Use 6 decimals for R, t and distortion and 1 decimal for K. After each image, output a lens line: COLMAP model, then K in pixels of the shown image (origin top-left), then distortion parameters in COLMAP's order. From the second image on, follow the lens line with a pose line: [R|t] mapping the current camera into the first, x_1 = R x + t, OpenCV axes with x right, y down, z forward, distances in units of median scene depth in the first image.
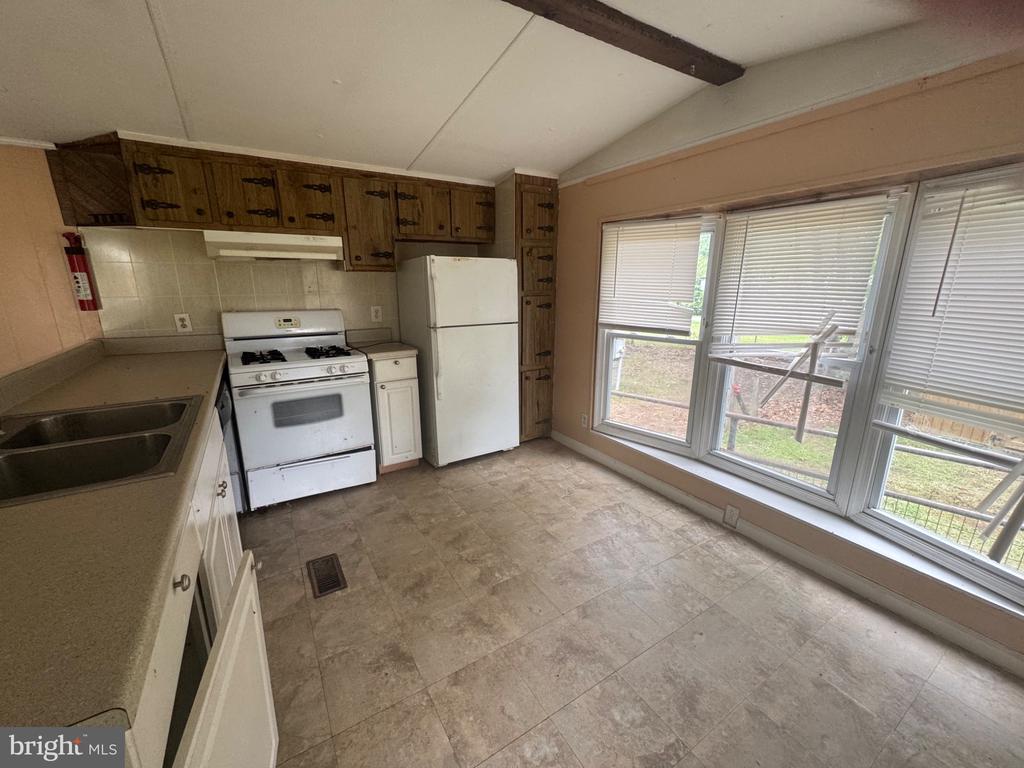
lens RADIAL K [[408.9, 0, 512.0], [0, 408.9, 384.0], [0, 0, 1]] dist [-0.000218, 0.000714]
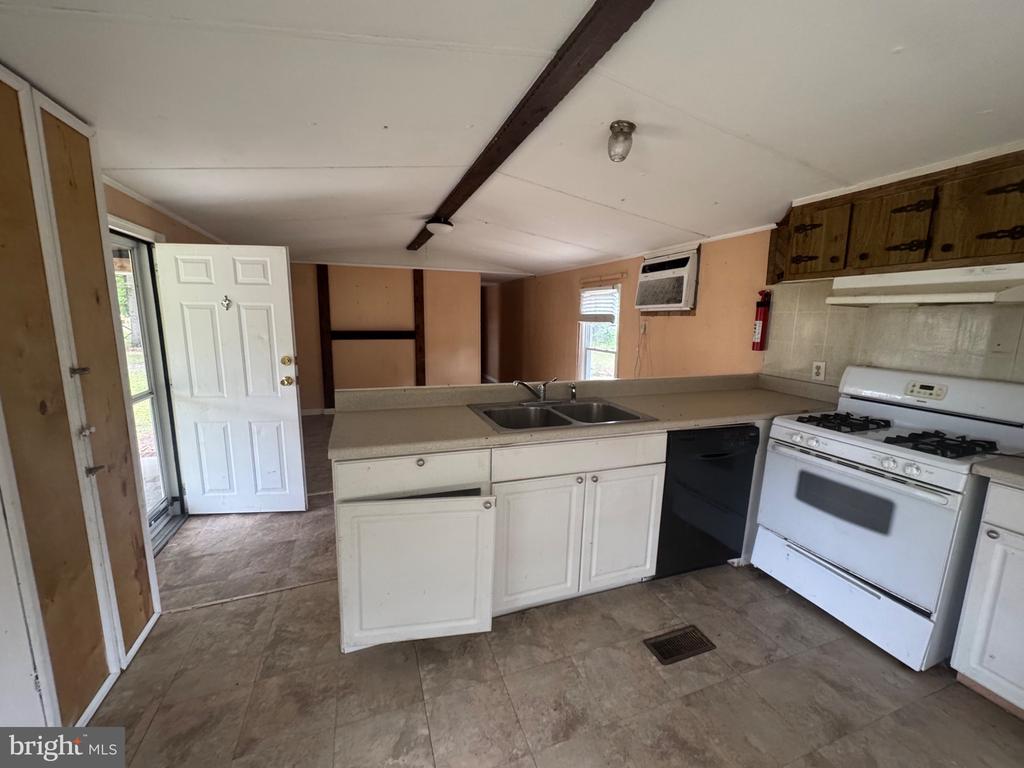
lens RADIAL K [[408.9, 0, 512.0], [0, 408.9, 384.0], [0, 0, 1]] dist [-0.000218, 0.000714]
pose [[-0.207203, 0.156313, -0.965729, 0.344907], [-0.255848, 0.944139, 0.207712, -0.148899], [0.944250, 0.290118, -0.155636, 0.510283]]
